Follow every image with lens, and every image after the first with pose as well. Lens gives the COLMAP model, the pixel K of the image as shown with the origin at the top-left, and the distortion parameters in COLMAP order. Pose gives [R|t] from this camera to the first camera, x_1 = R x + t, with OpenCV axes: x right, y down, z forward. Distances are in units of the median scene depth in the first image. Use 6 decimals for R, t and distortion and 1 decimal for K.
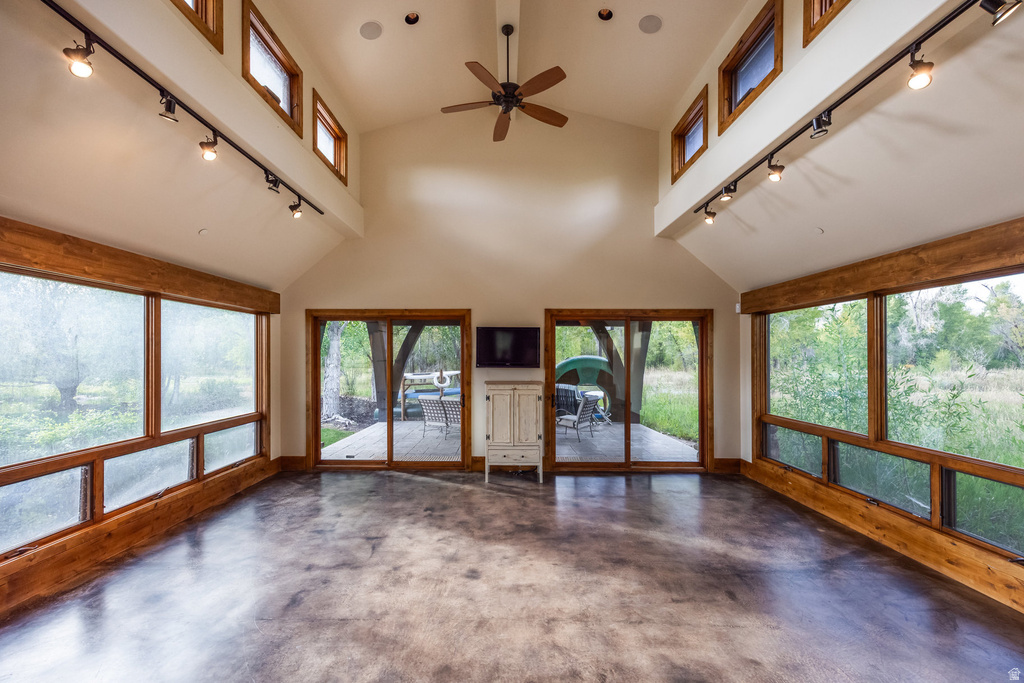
lens RADIAL K [[409.3, 0, 487.8], [0, 409.3, 355.0], [0, 0, 1]] dist [-0.001795, 0.000307]
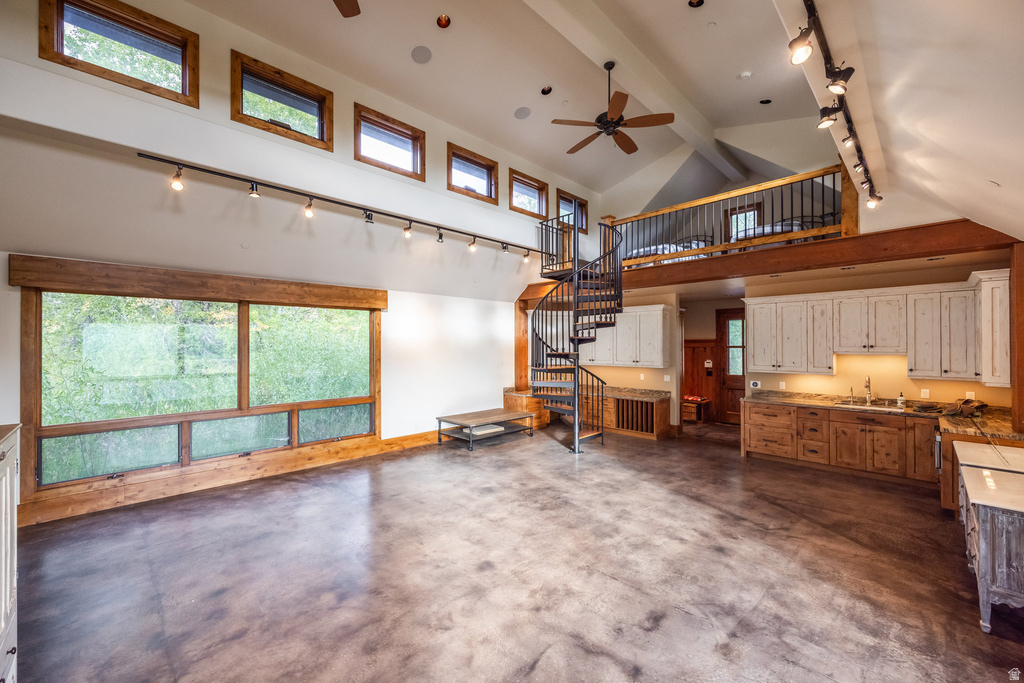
lens RADIAL K [[409.3, 0, 508.8], [0, 409.3, 341.2], [0, 0, 1]] dist [-0.001795, 0.000307]
pose [[-0.715873, 0.003056, 0.698224, -0.775679], [-0.001543, 0.999981, -0.005959, -0.012499], [-0.698229, -0.005344, -0.715854, 1.665884]]
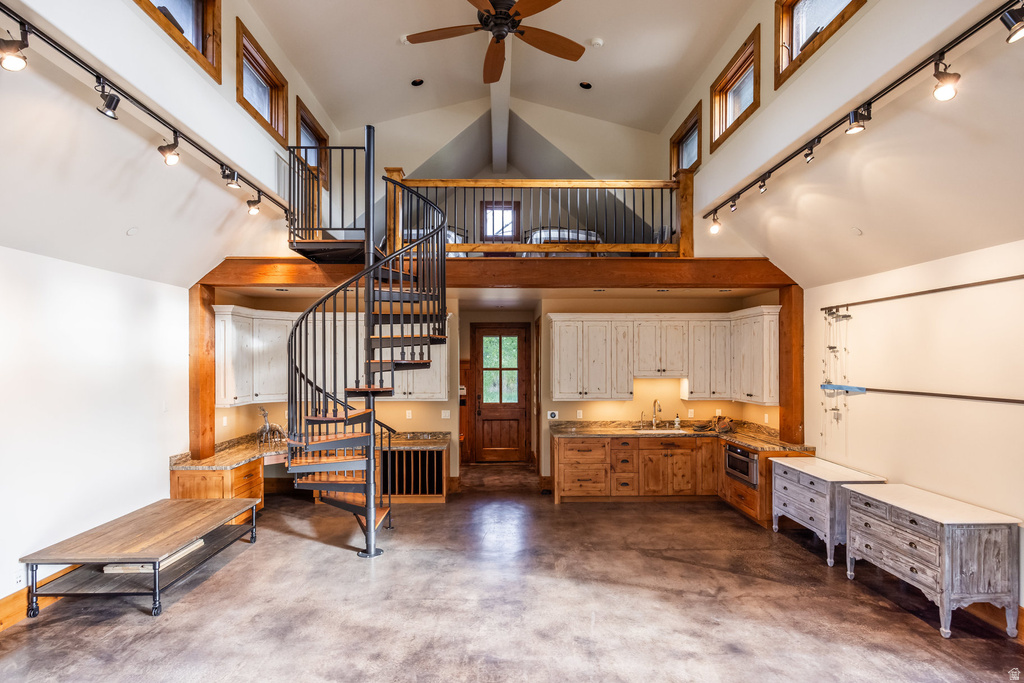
lens RADIAL K [[510.0, 0, 513.6], [0, 510.0, 361.2], [0, 0, 1]] dist [-0.008581, 0.000168]
pose [[-0.998669, -0.003420, -0.051458, 0.052202], [-0.003593, 0.999988, 0.003276, -0.046302], [0.051446, 0.003456, -0.998670, 1.494759]]
